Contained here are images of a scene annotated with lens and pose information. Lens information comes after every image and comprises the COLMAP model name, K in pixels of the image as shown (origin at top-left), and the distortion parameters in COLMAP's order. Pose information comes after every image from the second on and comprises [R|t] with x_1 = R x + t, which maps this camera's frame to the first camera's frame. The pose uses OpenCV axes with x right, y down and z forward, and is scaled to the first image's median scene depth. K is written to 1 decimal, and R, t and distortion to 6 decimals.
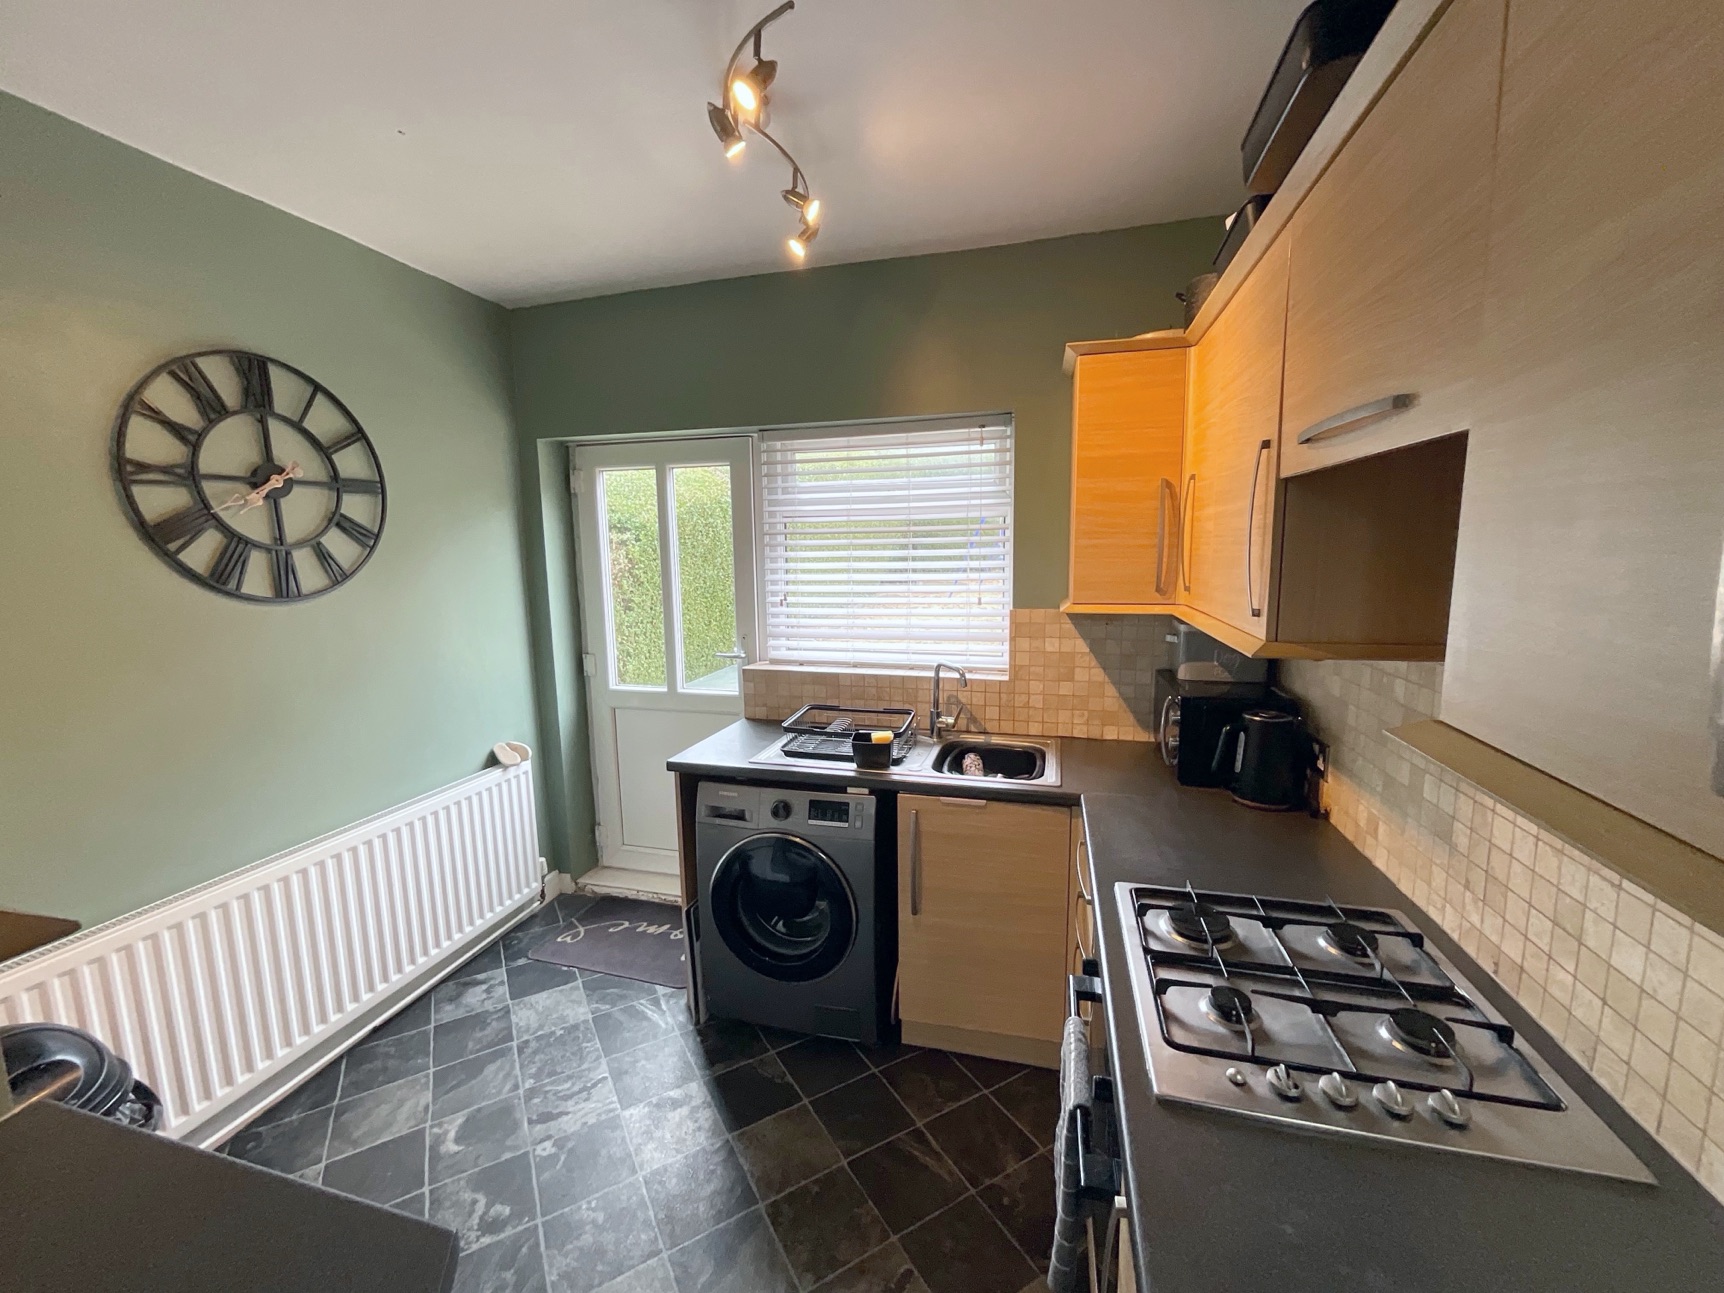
lens RADIAL K [[699.7, 0, 857.9], [0, 699.7, 647.4], [0, 0, 1]] dist [-0.001918, 0.001508]
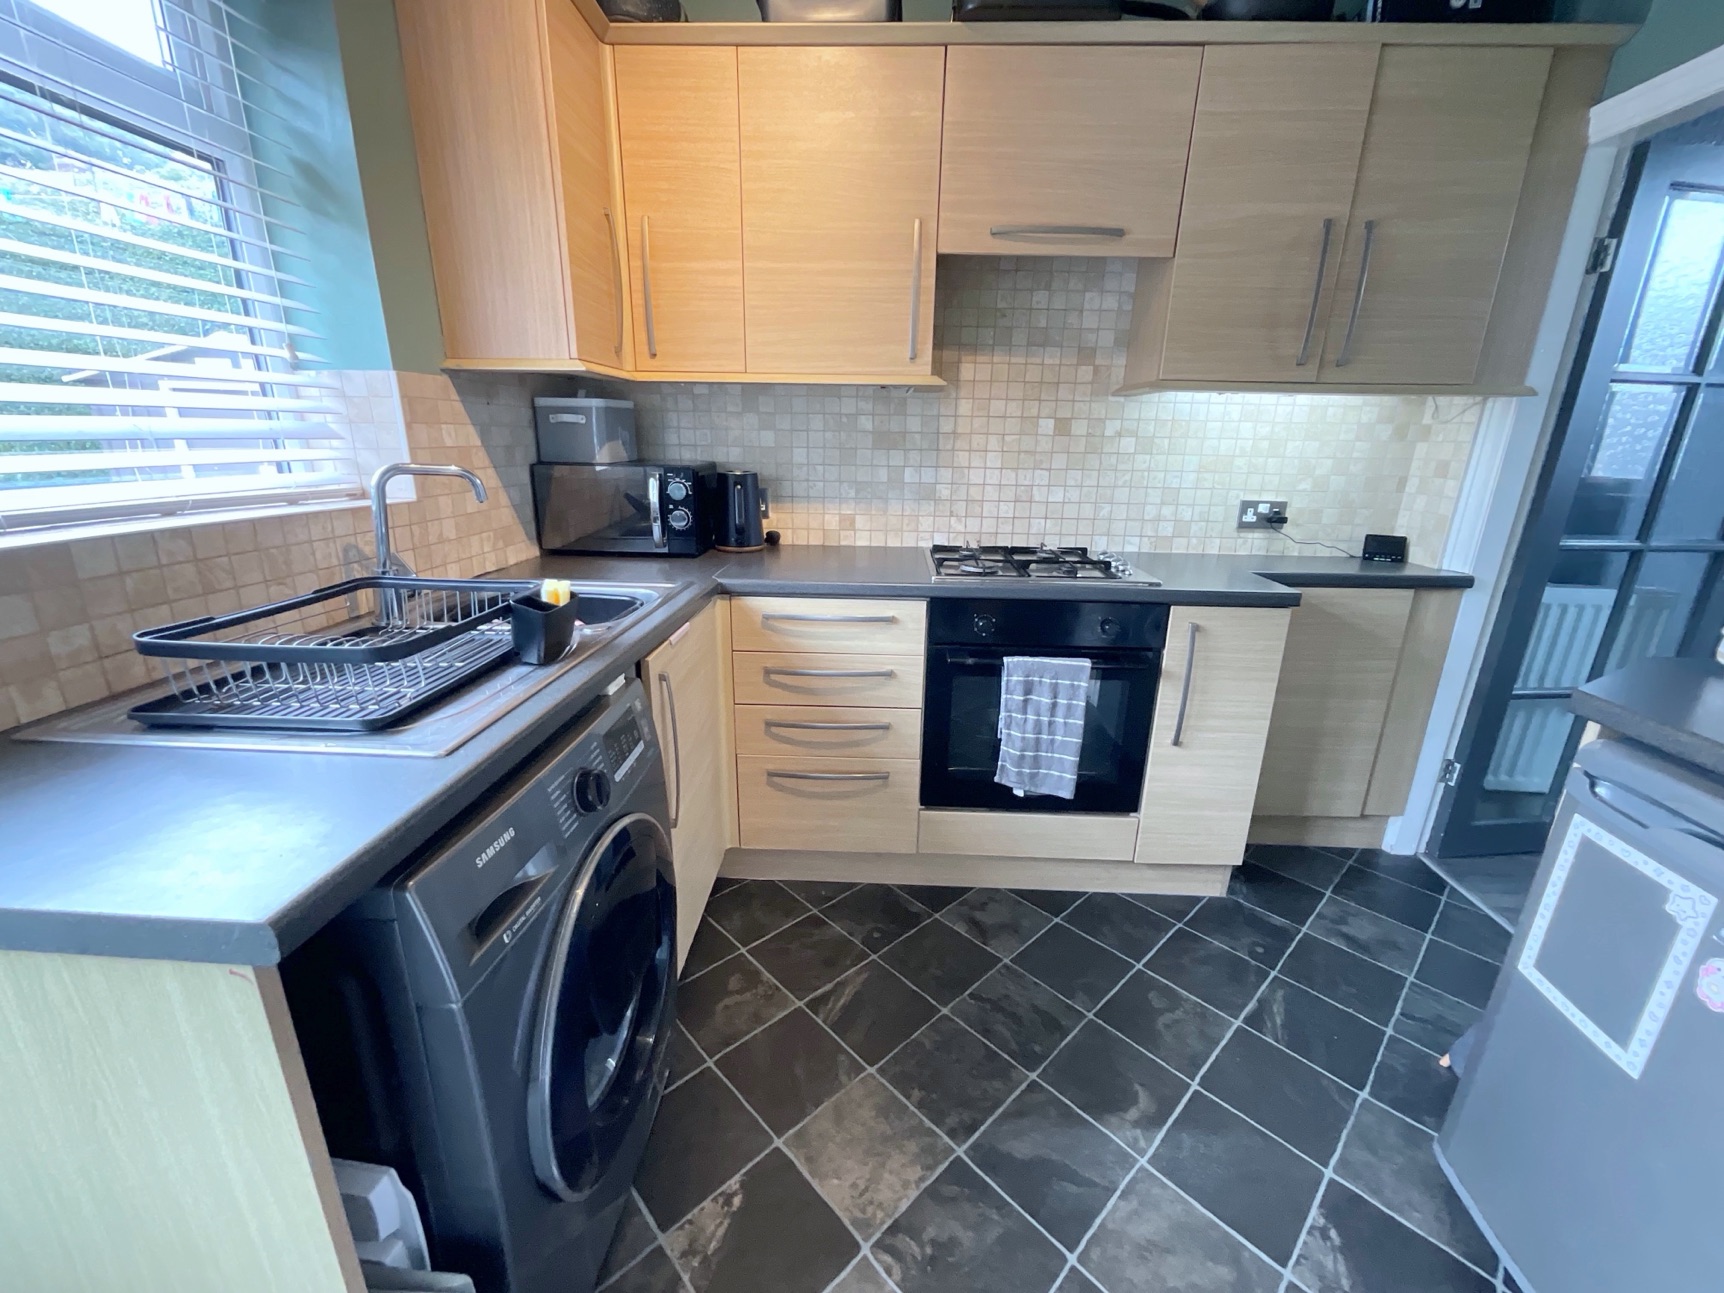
lens RADIAL K [[699.7, 0, 869.4], [0, 699.7, 647.6], [0, 0, 1]] dist [-0.001918, 0.001508]
pose [[-0.233304, -0.268725, 0.934535, -0.459943], [0.121423, 0.945484, 0.302186, 0.033179], [-0.964793, 0.183975, -0.187956, 0.776588]]
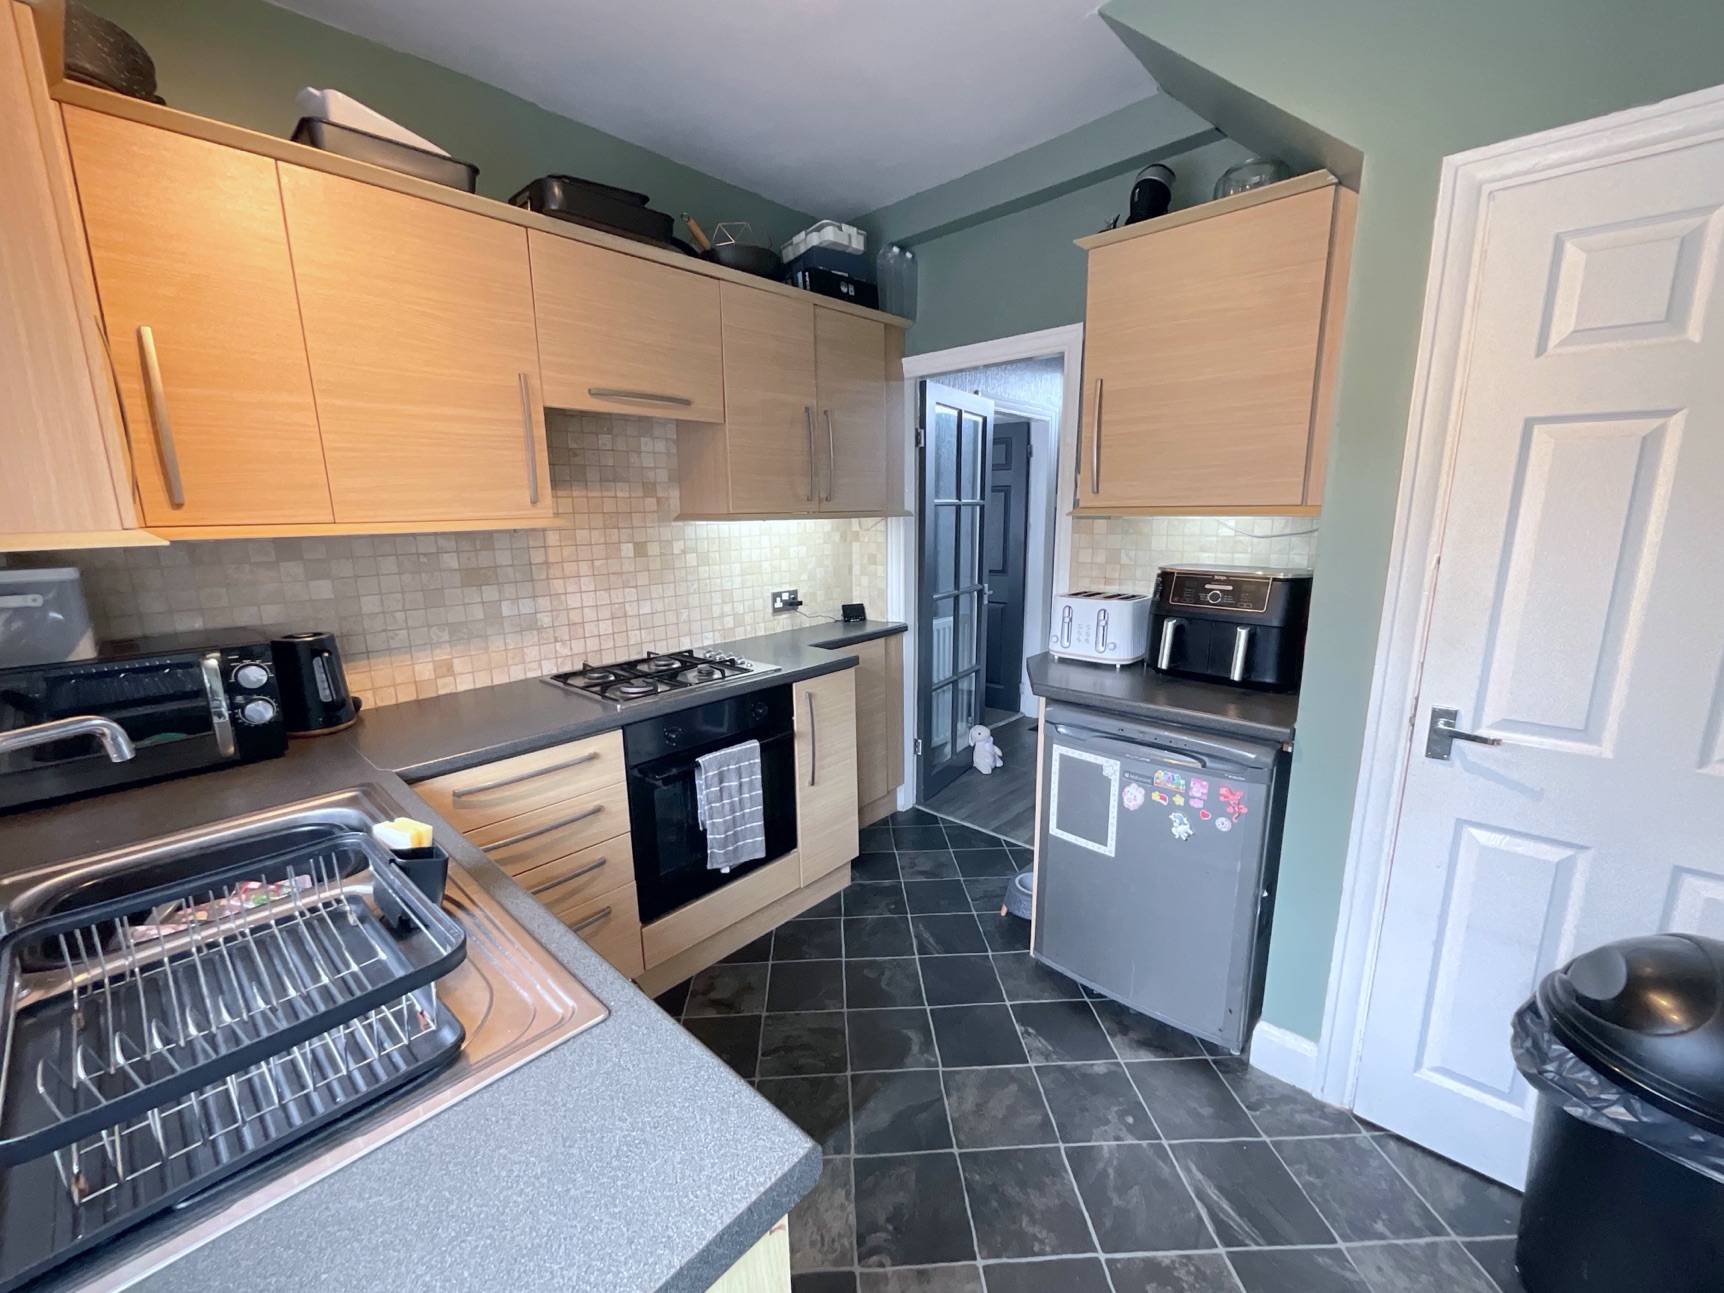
lens RADIAL K [[699.7, 0, 860.1], [0, 699.7, 648.2], [0, 0, 1]] dist [-0.001918, 0.001508]
pose [[-0.891336, -0.059476, 0.449424, -0.355048], [0.093897, 0.945639, 0.311368, -0.080471], [-0.443512, 0.319734, -0.837298, 1.063431]]
